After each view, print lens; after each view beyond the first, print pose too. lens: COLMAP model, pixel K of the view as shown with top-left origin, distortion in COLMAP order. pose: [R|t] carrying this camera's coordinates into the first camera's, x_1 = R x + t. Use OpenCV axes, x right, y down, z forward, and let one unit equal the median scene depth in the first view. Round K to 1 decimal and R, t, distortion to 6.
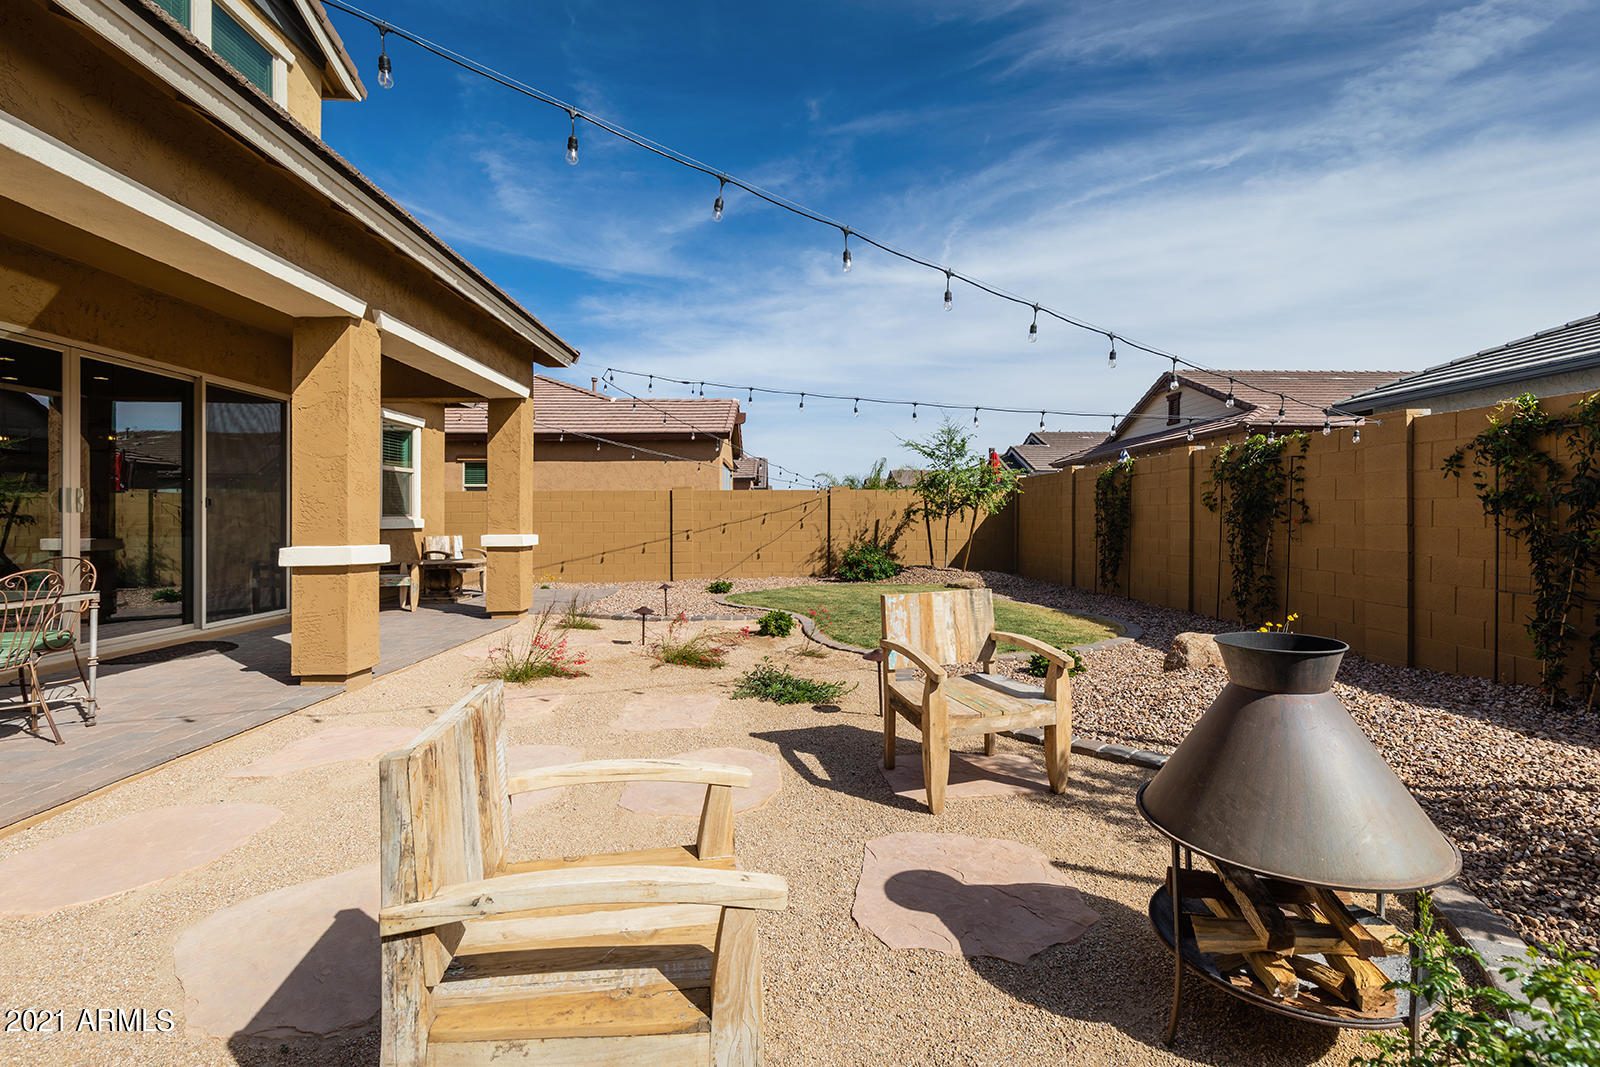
lens RADIAL K [[742.5, 0, 809.4], [0, 742.5, 536.7], [0, 0, 1]] dist [0.003254, 0.000346]
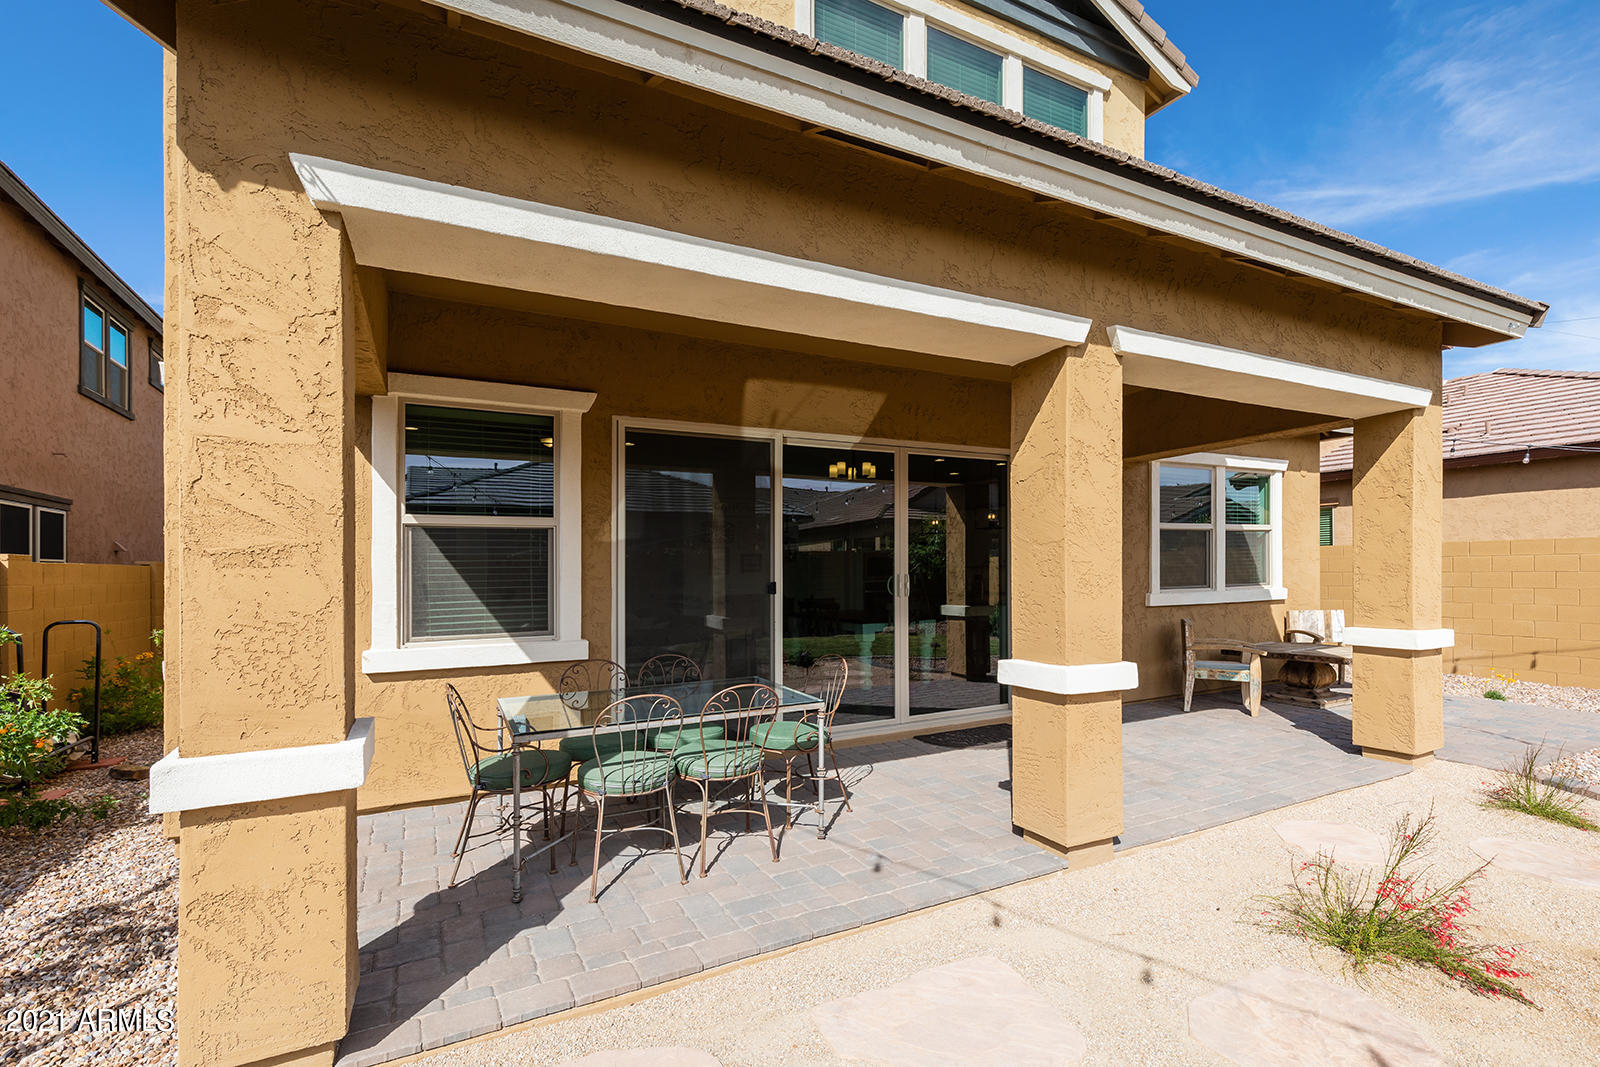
lens RADIAL K [[711.9, 0, 822.8], [0, 711.9, 560.1], [0, 0, 1]] dist [0.004391, 0.000046]
pose [[0.425995, -0.009071, -0.904680, -0.069607], [-0.009017, 0.999857, -0.014271, -0.053523], [0.904680, 0.014237, 0.425853, 0.340512]]
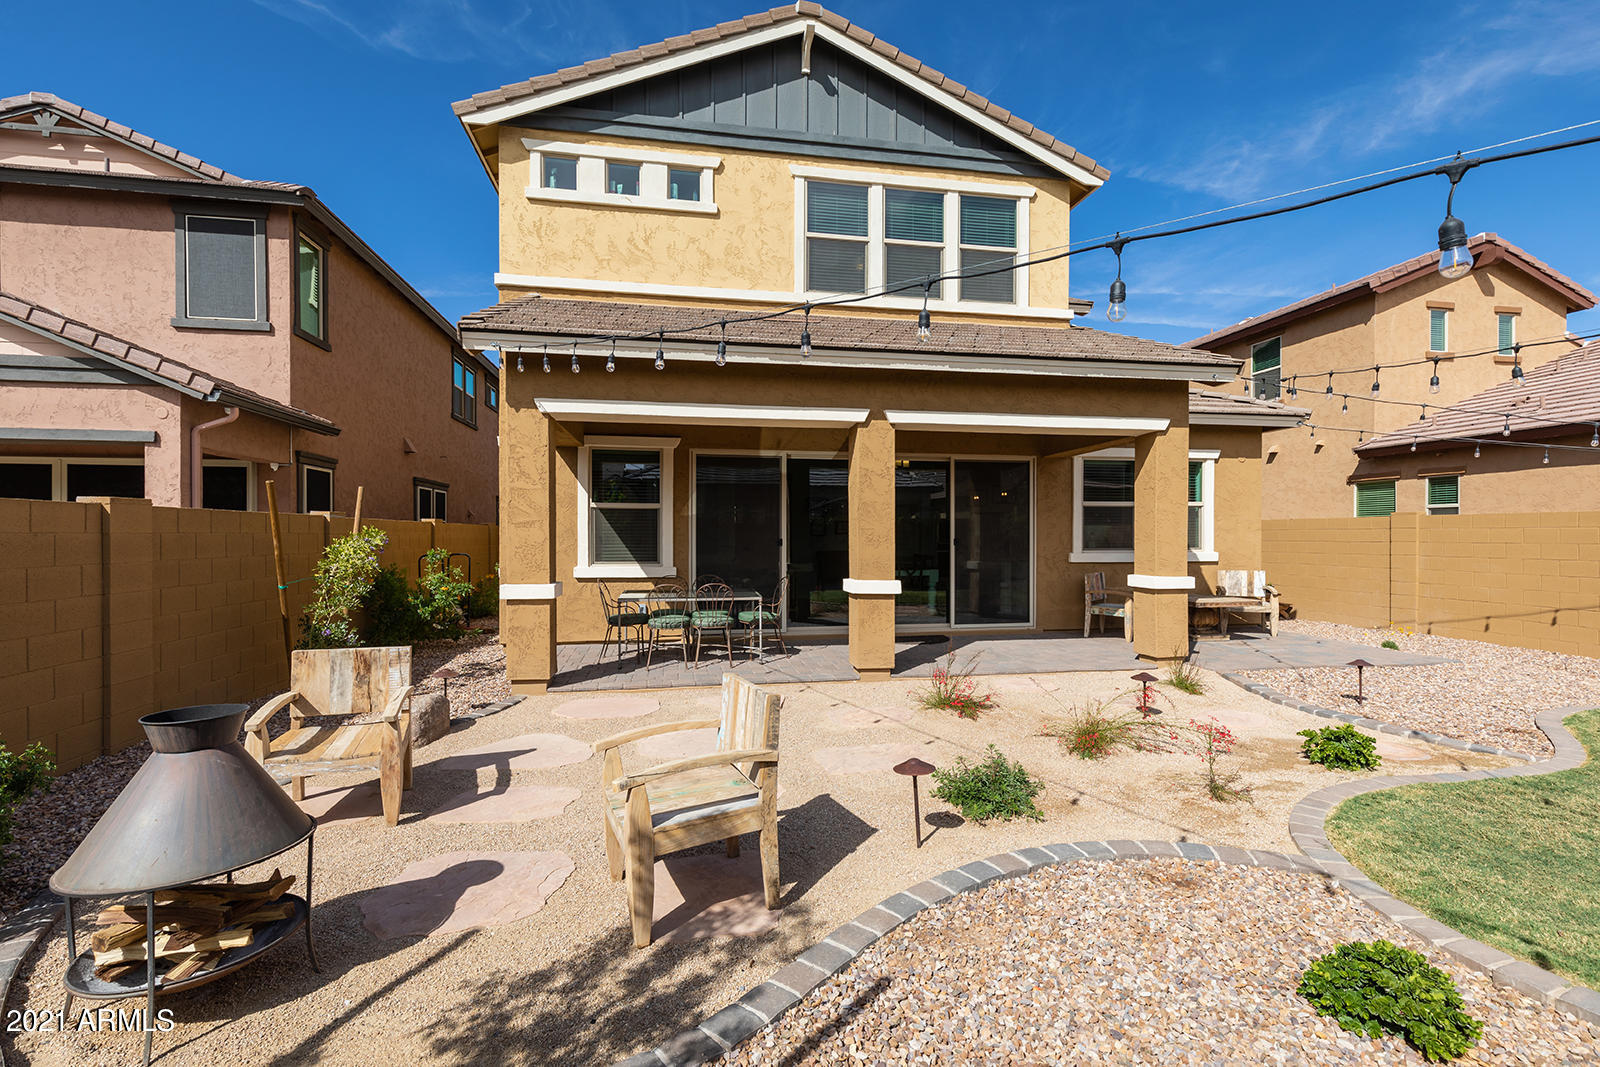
lens RADIAL K [[742.5, 0, 809.4], [0, 742.5, 536.7], [0, 0, 1]] dist [0.003254, 0.000346]
pose [[0.103282, 0.011126, -0.994590, 0.552252], [-0.022543, 0.999707, 0.008842, -0.057421], [0.994397, 0.021508, 0.103503, 0.518018]]
